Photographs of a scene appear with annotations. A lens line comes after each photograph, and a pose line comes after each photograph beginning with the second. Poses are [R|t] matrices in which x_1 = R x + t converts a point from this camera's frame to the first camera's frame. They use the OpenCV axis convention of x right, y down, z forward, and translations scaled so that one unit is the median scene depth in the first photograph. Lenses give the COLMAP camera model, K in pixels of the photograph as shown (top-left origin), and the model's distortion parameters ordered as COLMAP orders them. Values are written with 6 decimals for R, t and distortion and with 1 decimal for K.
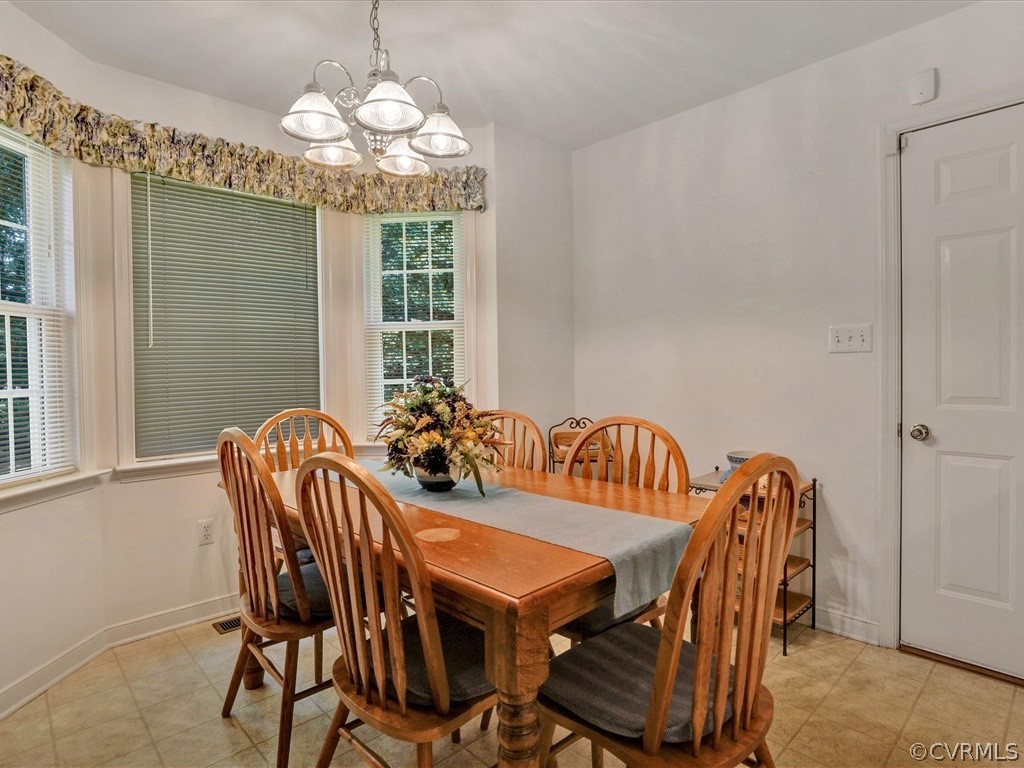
lens RADIAL K [[550.0, 0, 506.0], [0, 550.0, 381.2], [0, 0, 1]] dist [-0.017100, 0.005950]
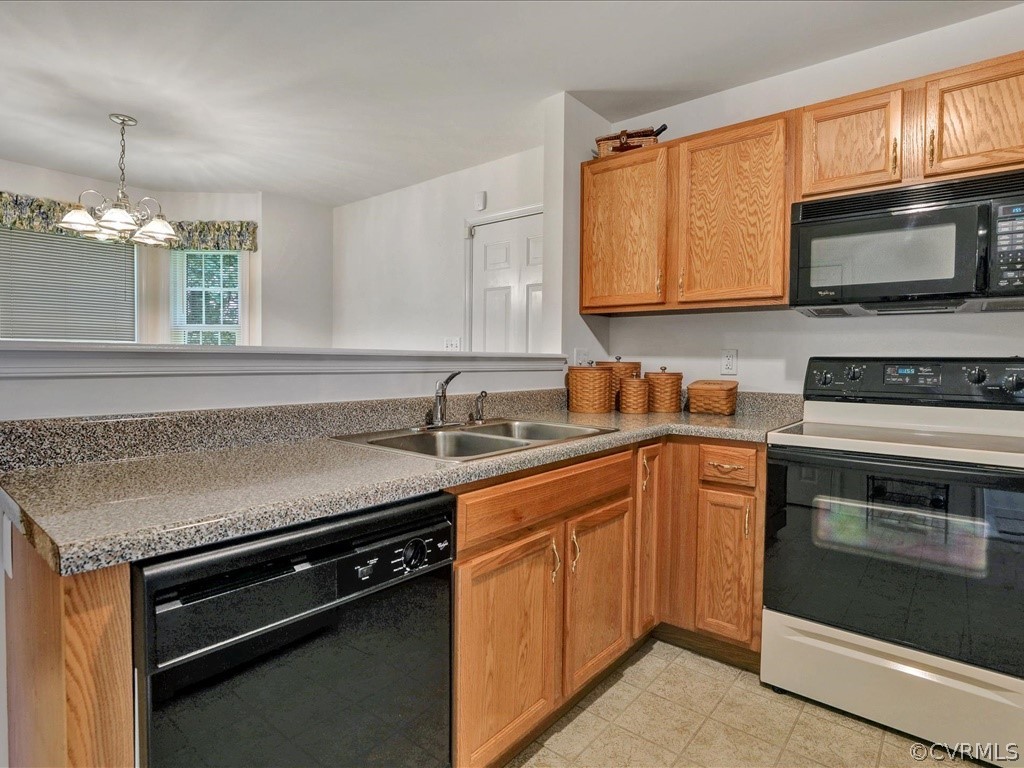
lens RADIAL K [[550.0, 0, 519.8], [0, 550.0, 376.8], [0, 0, 1]] dist [-0.017100, 0.005950]
pose [[0.992198, 0.014812, 0.123788, 0.558287], [-0.015999, 0.999835, 0.008598, 0.004552], [-0.123640, -0.010511, 0.992271, -0.631506]]
